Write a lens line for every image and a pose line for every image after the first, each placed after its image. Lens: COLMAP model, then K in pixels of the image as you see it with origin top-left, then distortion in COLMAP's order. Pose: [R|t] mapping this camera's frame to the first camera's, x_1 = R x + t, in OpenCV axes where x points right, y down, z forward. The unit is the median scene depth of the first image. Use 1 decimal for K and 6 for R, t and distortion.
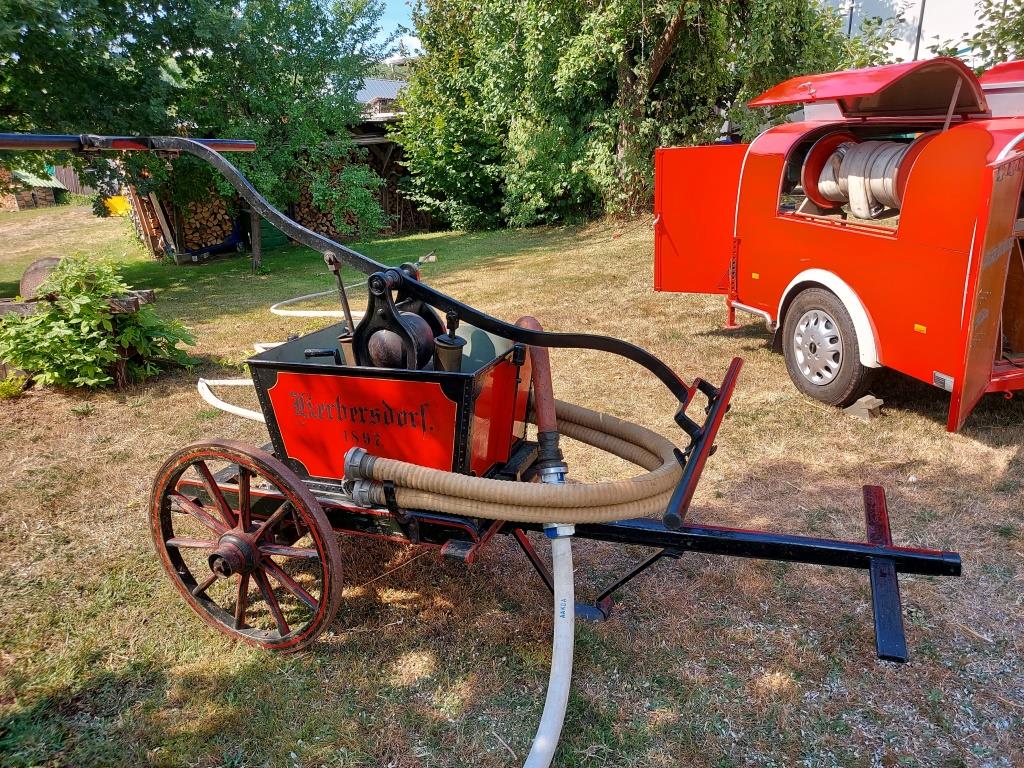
lens RADIAL K [[744.5, 0, 512.0], [0, 744.5, 384.0], [0, 0, 1]] dist [0.006924, 0.000880]
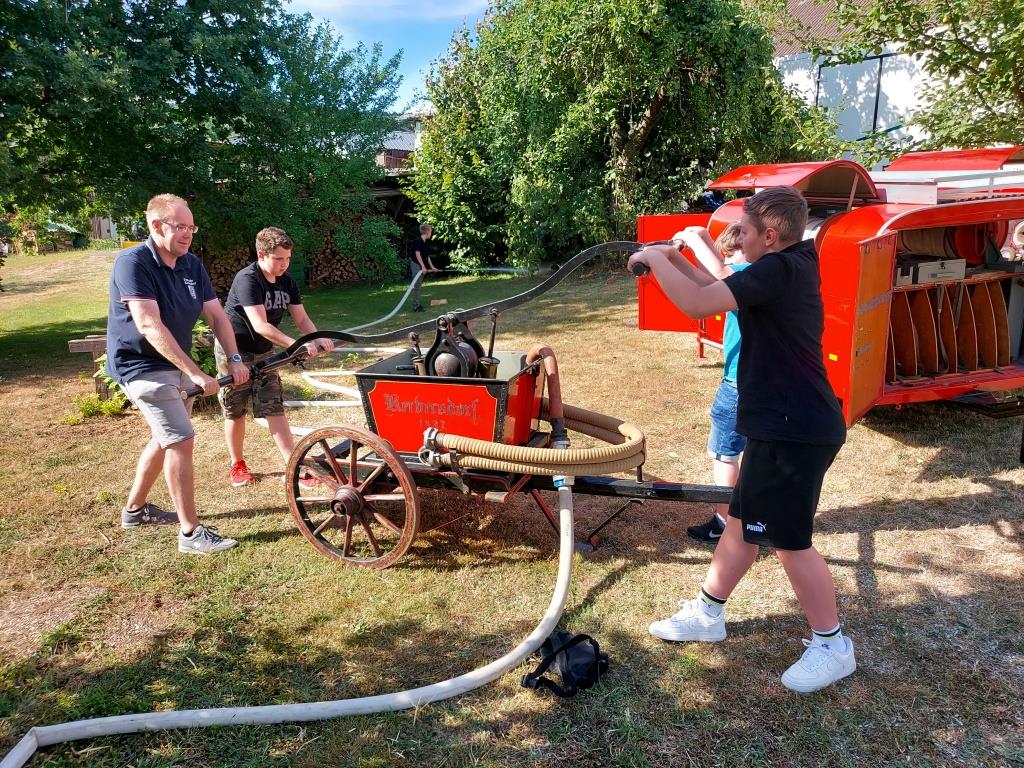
lens RADIAL K [[744.5, 0, 512.0], [0, 744.5, 384.0], [0, 0, 1]] dist [0.006924, 0.000880]
pose [[0.999995, 0.001701, 0.002694, -0.019610], [-0.001550, 0.998479, -0.055113, 0.032409], [-0.002784, 0.055109, 0.998476, -0.221293]]
